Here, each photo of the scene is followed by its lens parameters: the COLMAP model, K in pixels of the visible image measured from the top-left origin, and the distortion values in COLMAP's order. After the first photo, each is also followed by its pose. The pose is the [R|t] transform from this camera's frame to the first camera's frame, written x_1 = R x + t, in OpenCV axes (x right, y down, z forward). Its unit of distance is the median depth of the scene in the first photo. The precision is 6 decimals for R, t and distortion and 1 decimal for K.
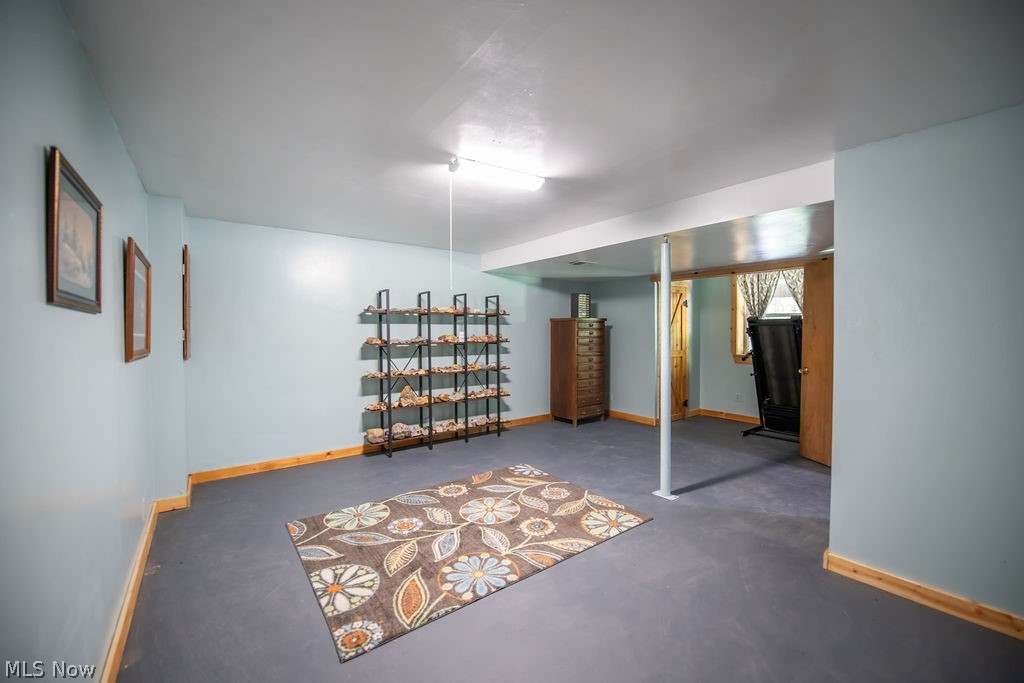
lens RADIAL K [[406.0, 0, 514.9], [0, 406.0, 335.4], [0, 0, 1]] dist [-0.007436, -0.005169]
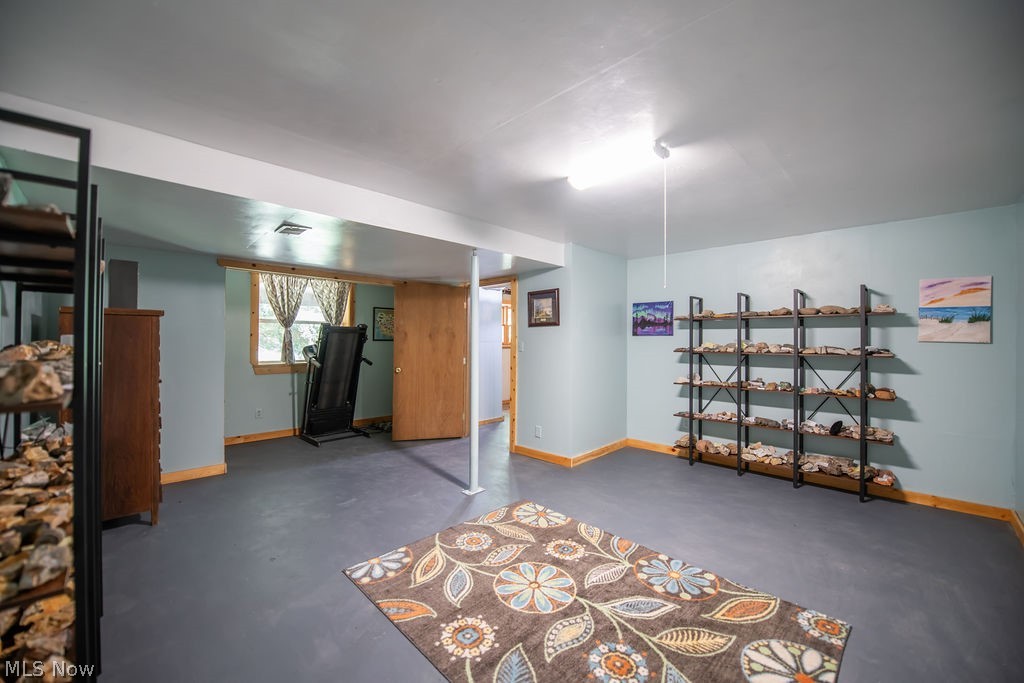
lens RADIAL K [[406.0, 0, 514.9], [0, 406.0, 335.4], [0, 0, 1]] dist [-0.007436, -0.005169]
pose [[-0.143951, 0.010736, 0.989527, -0.810236], [0.007374, 0.999925, -0.009776, -0.004832], [-0.989557, 0.005889, -0.144020, 1.196864]]
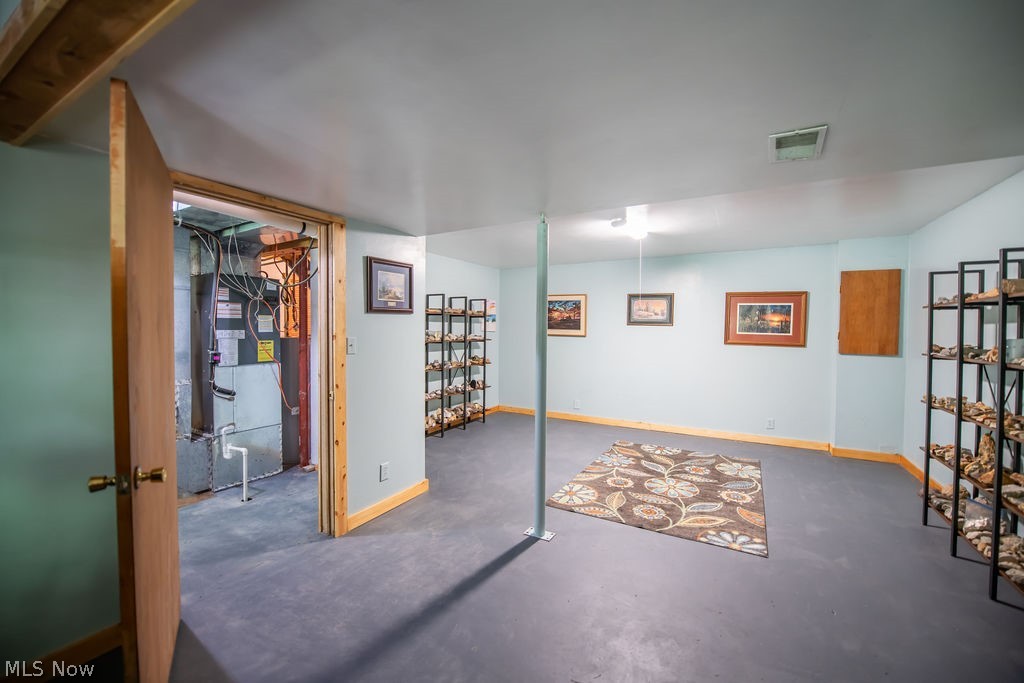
lens RADIAL K [[406.0, 0, 514.9], [0, 406.0, 335.4], [0, 0, 1]] dist [-0.007436, -0.005169]
pose [[-0.915911, 0.000908, -0.401381, 0.852292], [-0.011467, 0.999530, 0.028428, -0.030697], [0.401218, 0.030640, -0.915470, 1.964455]]
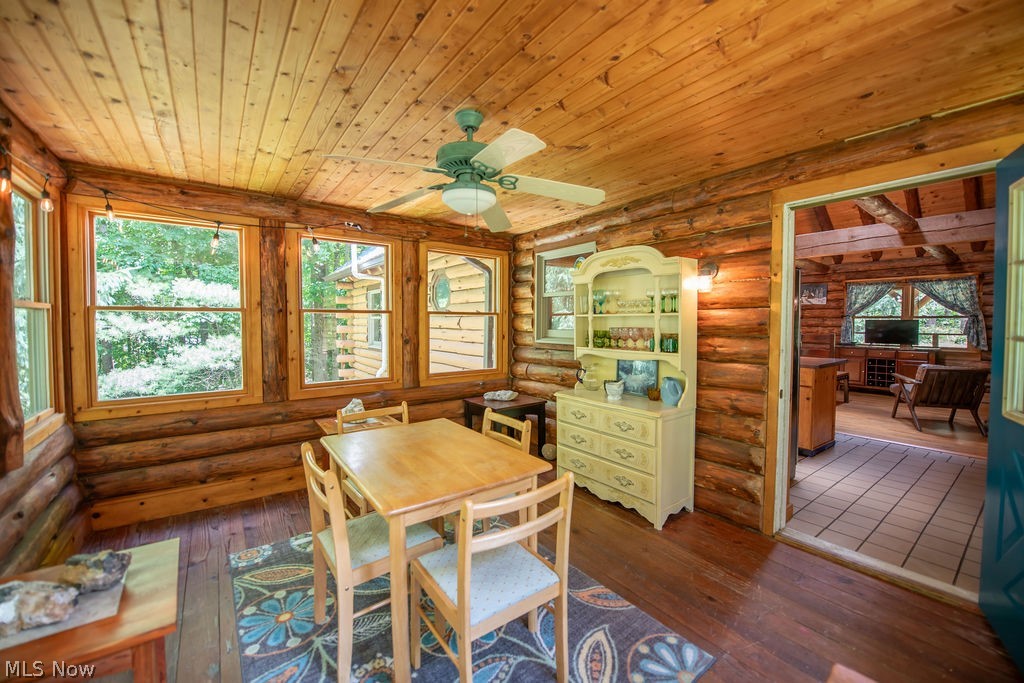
lens RADIAL K [[406.0, 0, 514.9], [0, 406.0, 335.4], [0, 0, 1]] dist [-0.007436, -0.005169]
pose [[0.013905, 0.038161, -0.999175, 0.556168], [-0.007401, 0.999248, 0.038061, -0.014320], [0.999876, 0.006865, 0.014177, 1.129205]]
